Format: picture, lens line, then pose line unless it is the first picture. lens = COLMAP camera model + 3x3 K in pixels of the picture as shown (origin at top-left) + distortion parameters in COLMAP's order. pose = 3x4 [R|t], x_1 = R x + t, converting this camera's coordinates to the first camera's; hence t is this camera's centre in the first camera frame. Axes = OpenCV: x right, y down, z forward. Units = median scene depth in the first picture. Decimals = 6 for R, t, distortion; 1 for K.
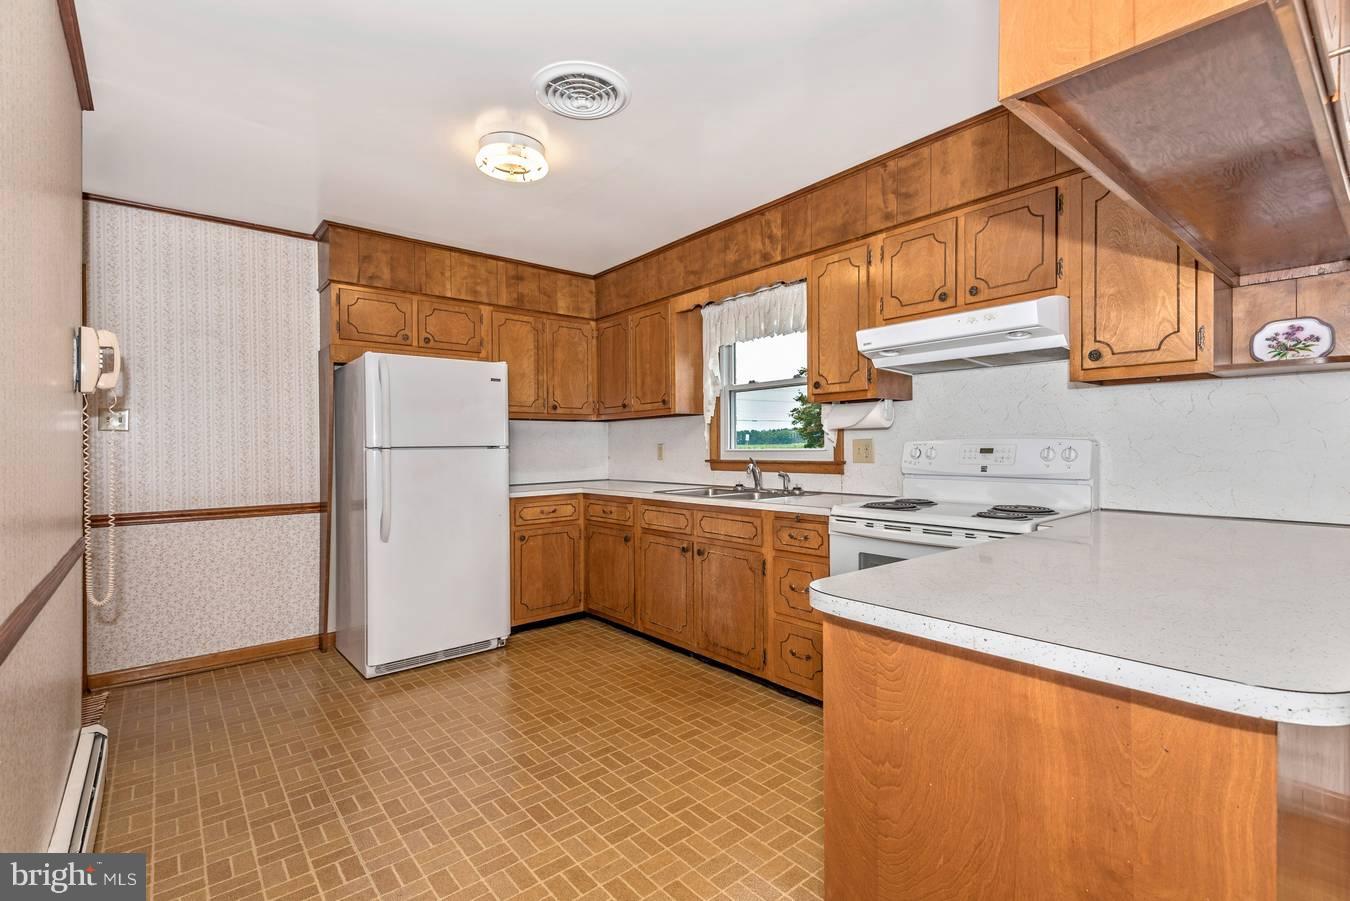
lens RADIAL K [[603.3, 0, 675.6], [0, 603.3, 439.1], [0, 0, 1]] dist [0.006867, -0.002904]
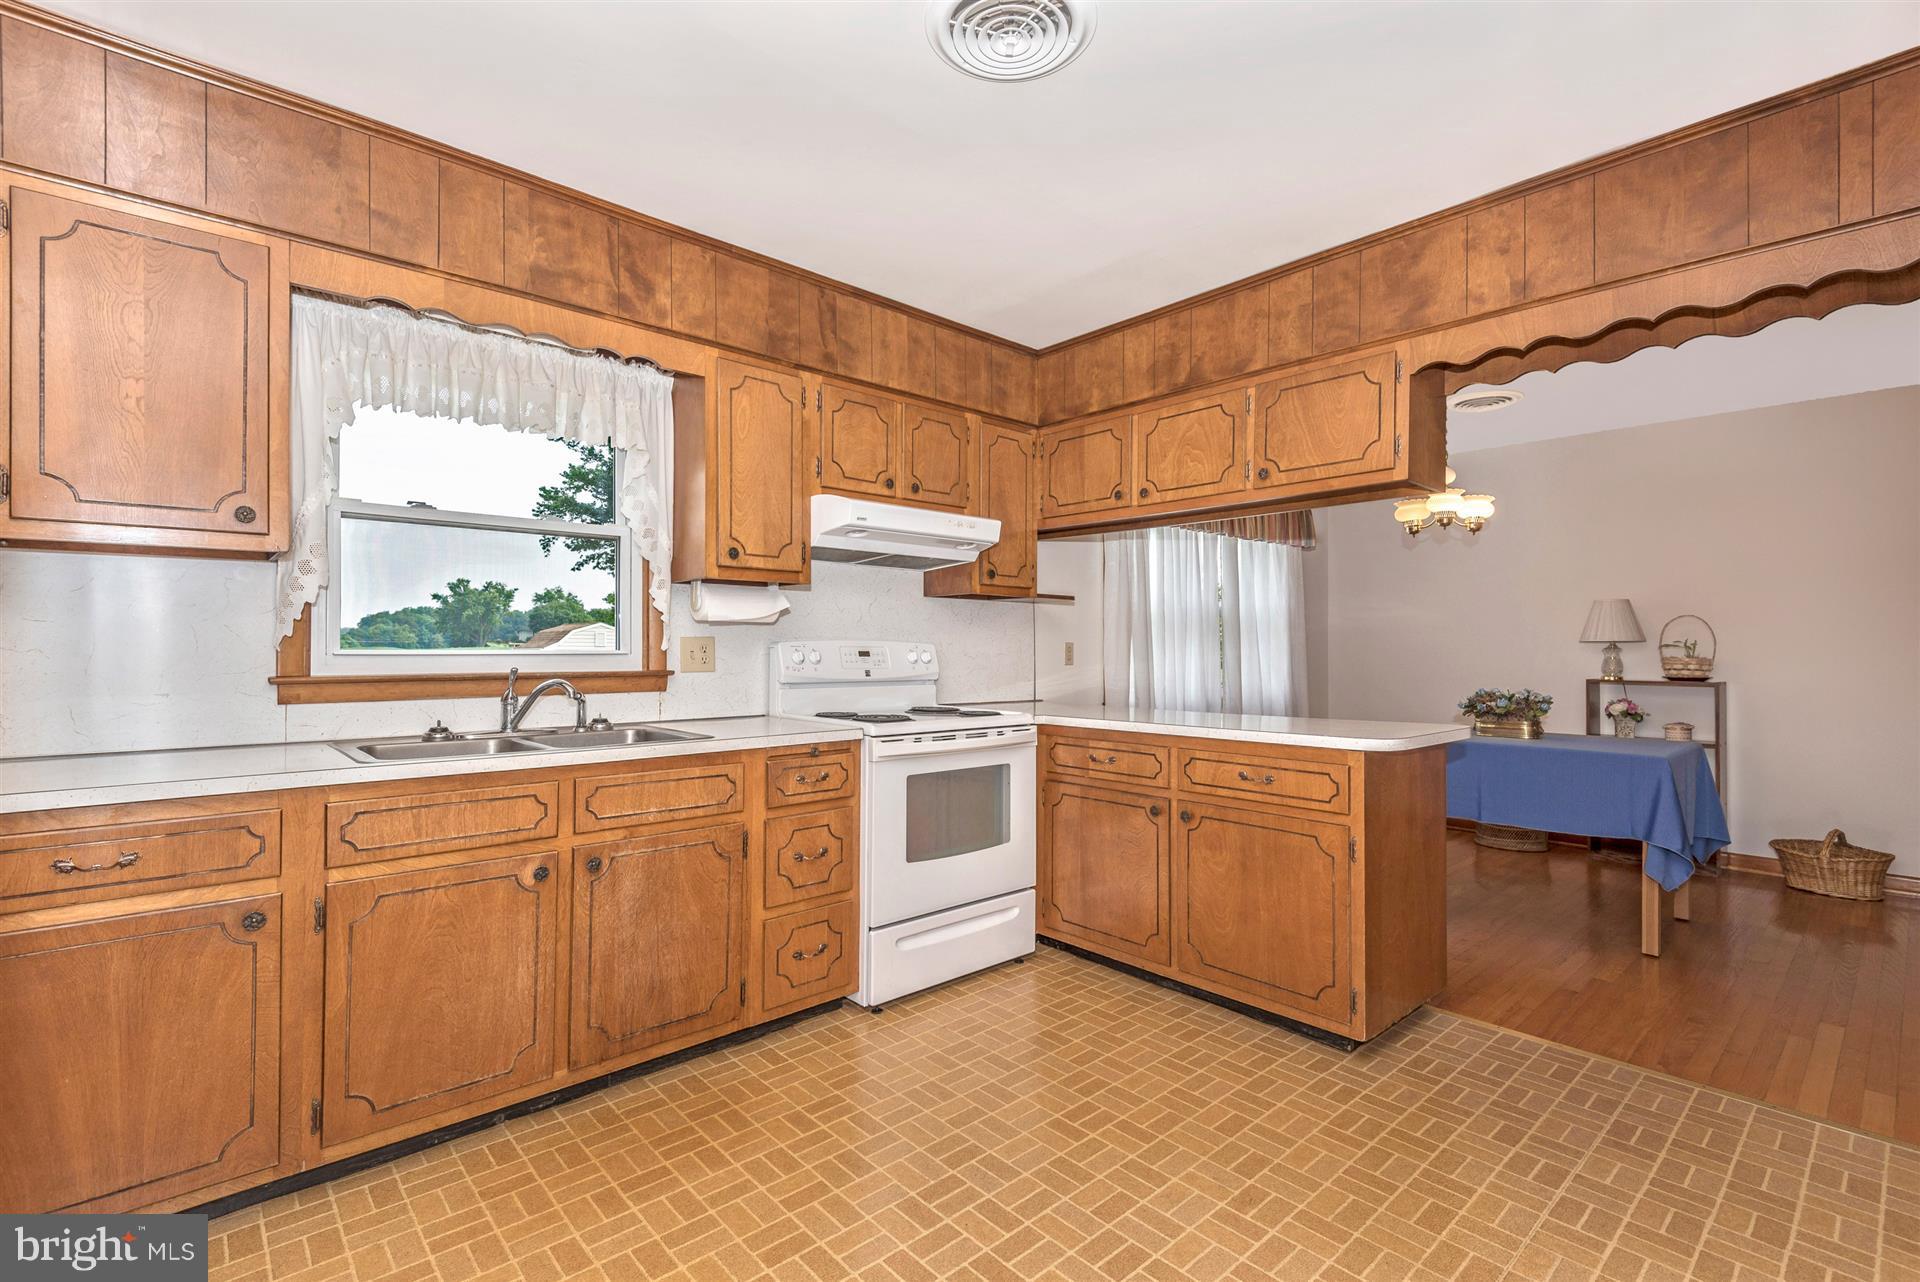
lens RADIAL K [[858.1, 0, 965.9], [0, 858.1, 629.7], [0, 0, 1]] dist [0.006867, -0.002904]
pose [[-0.037666, 0.034668, 0.998689, -0.643761], [-0.014132, 0.999280, -0.035221, 0.021188], [-0.999190, -0.015440, -0.037149, 0.714947]]
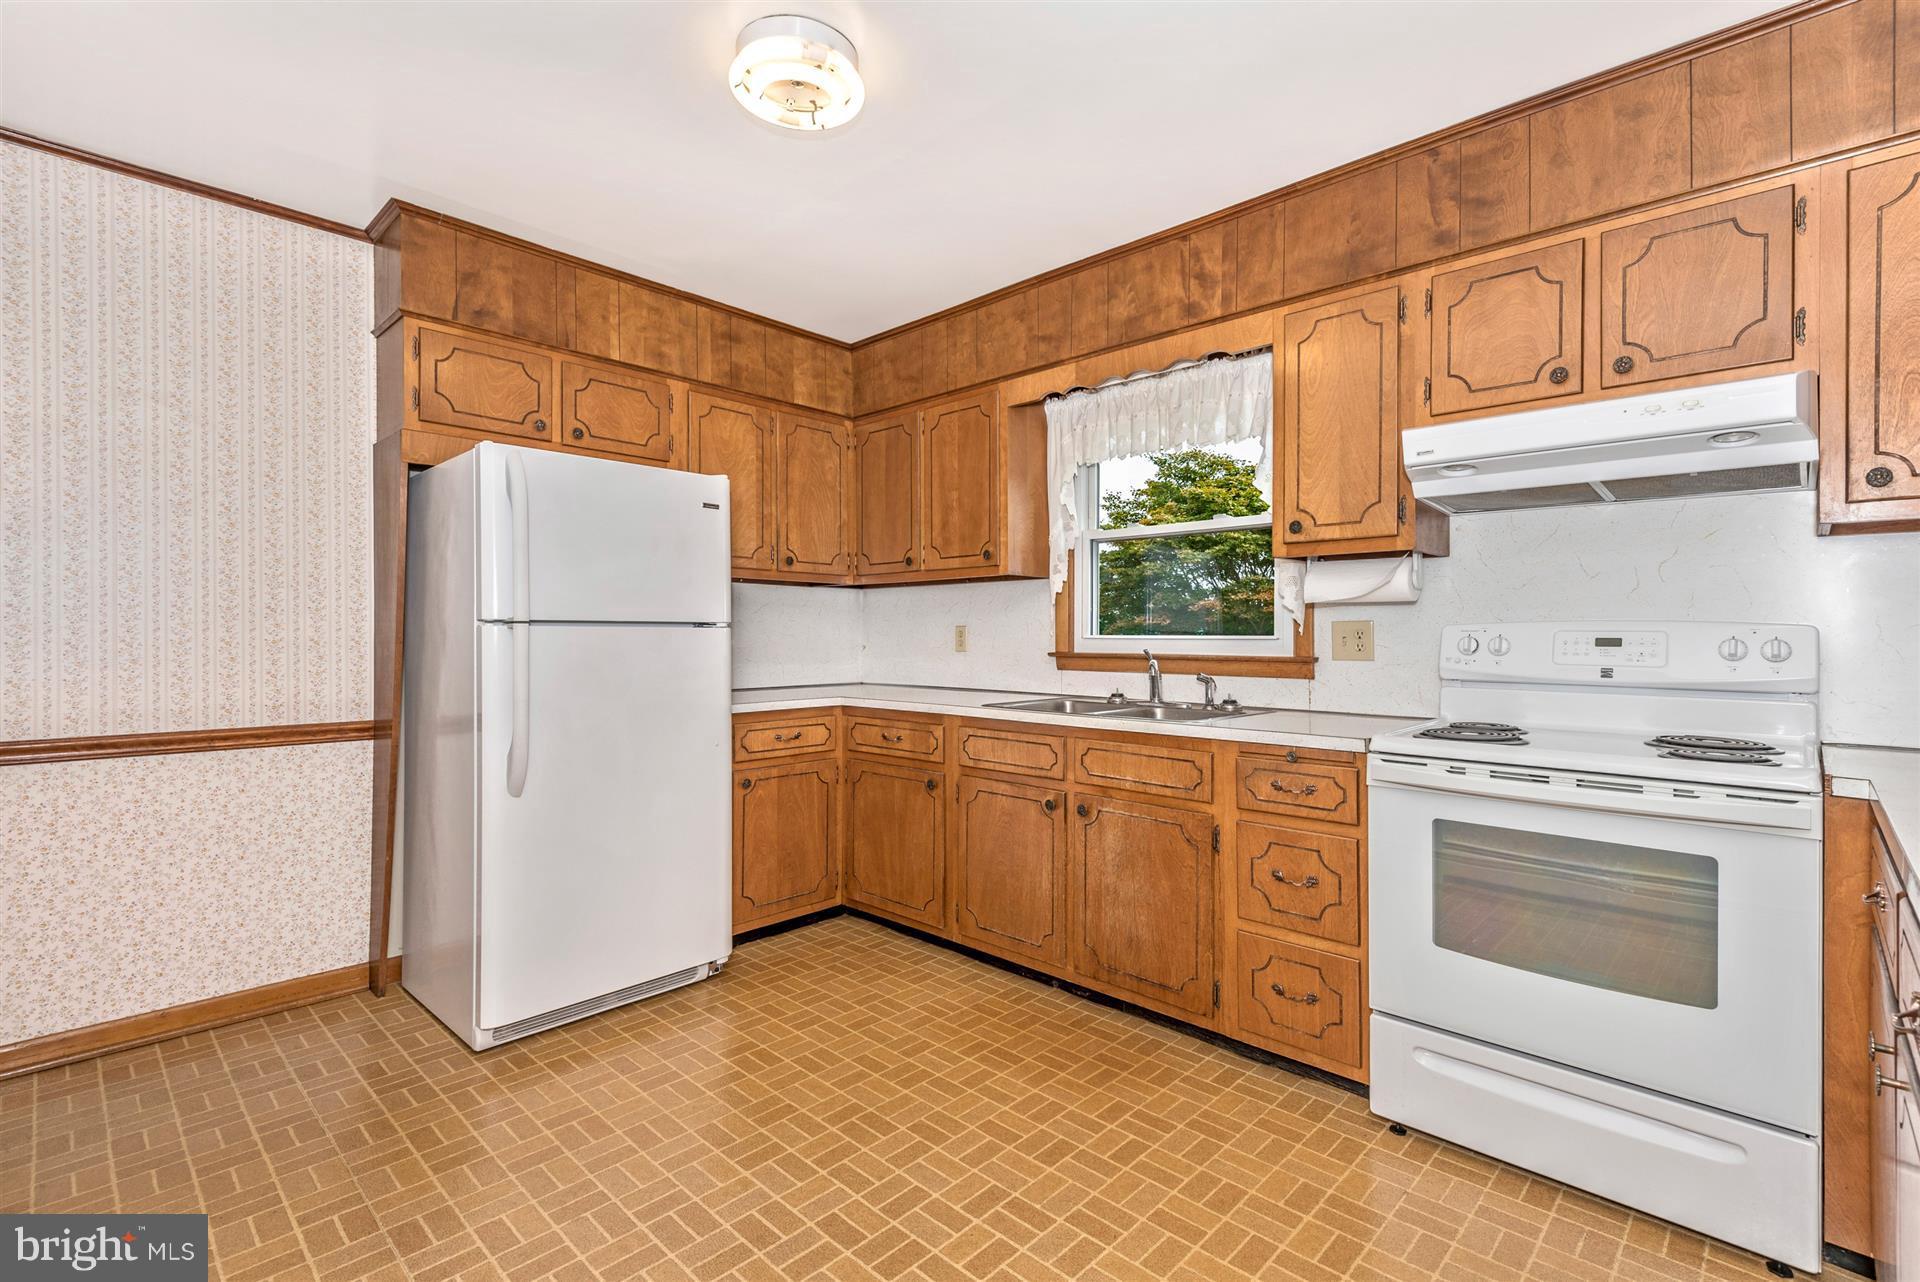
lens RADIAL K [[858.1, 0, 959.3], [0, 858.1, 629.4], [0, 0, 1]] dist [0.006867, -0.002904]
pose [[0.993540, 0.015315, 0.112445, -0.169347], [-0.016054, 0.999855, 0.005670, 0.010135], [-0.112341, -0.007438, 0.993642, 0.187978]]
